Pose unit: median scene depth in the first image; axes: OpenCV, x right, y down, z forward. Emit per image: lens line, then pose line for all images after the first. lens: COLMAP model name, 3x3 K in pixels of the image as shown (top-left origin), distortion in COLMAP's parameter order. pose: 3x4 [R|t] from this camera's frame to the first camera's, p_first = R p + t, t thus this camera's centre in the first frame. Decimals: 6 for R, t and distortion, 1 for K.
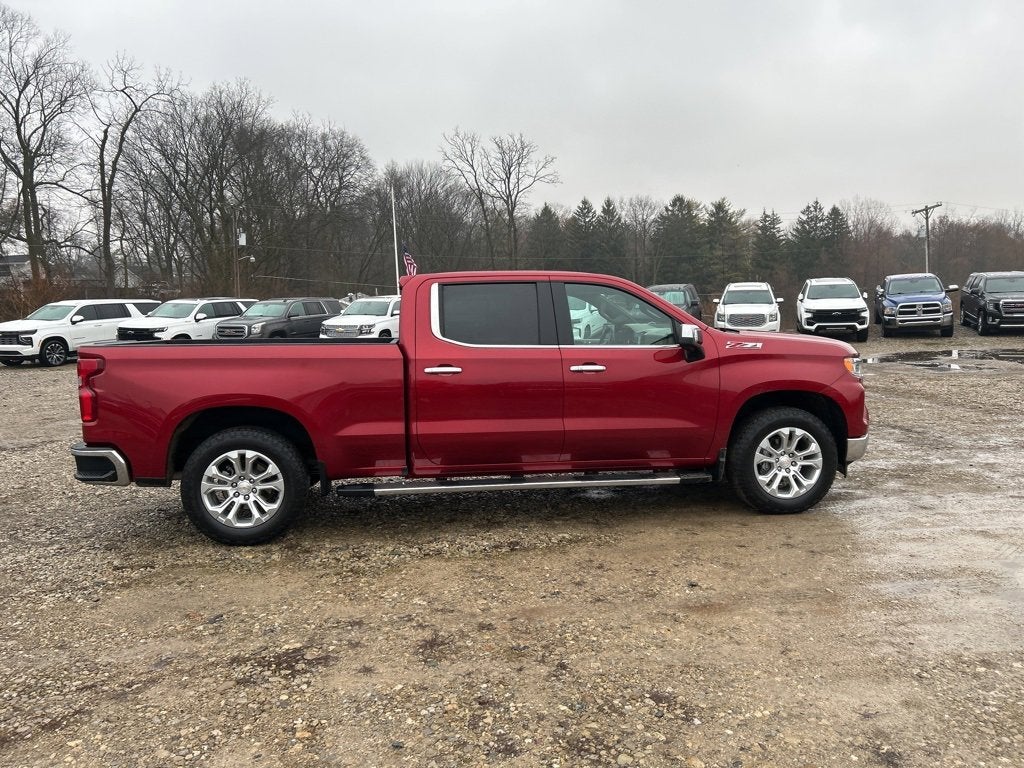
lens RADIAL K [[762.2, 0, 522.6], [0, 762.2, 396.9], [0, 0, 1]] dist [0.055277, -0.061098]
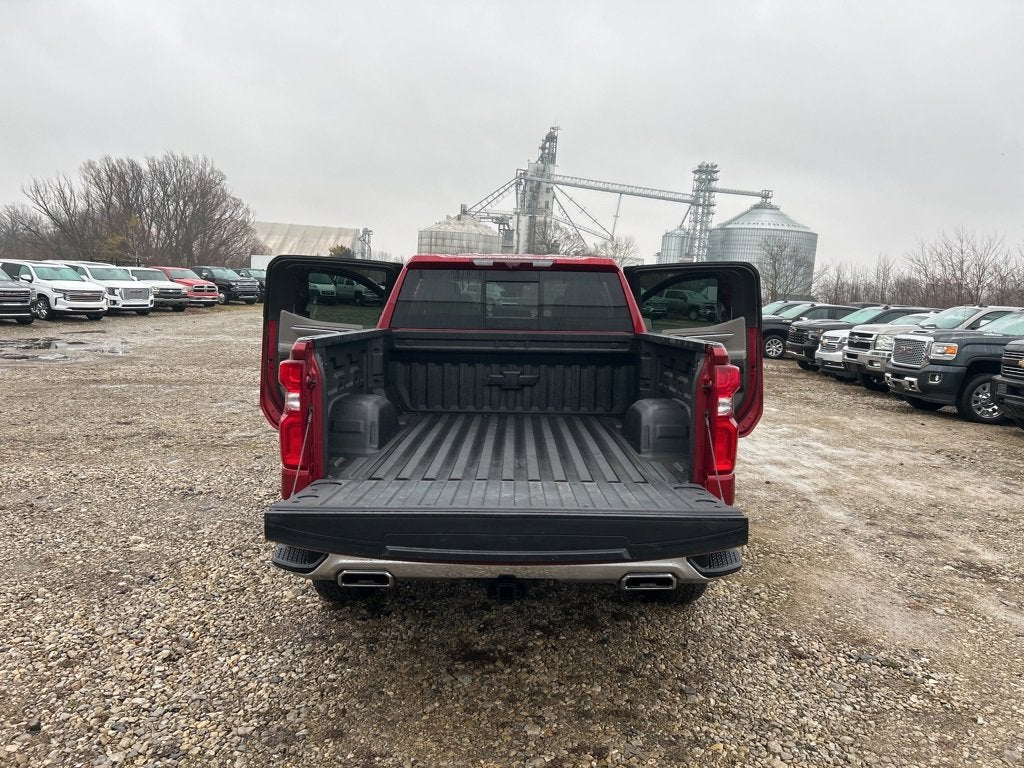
lens RADIAL K [[763.5, 0, 511.1], [0, 763.5, 393.1], [0, 0, 1]] dist [0.054607, -0.056475]
pose [[0.146146, -0.091515, 0.985021, -1.053591], [0.083373, 0.993309, 0.079915, -0.080595], [-0.985744, 0.070445, 0.152798, 0.966566]]
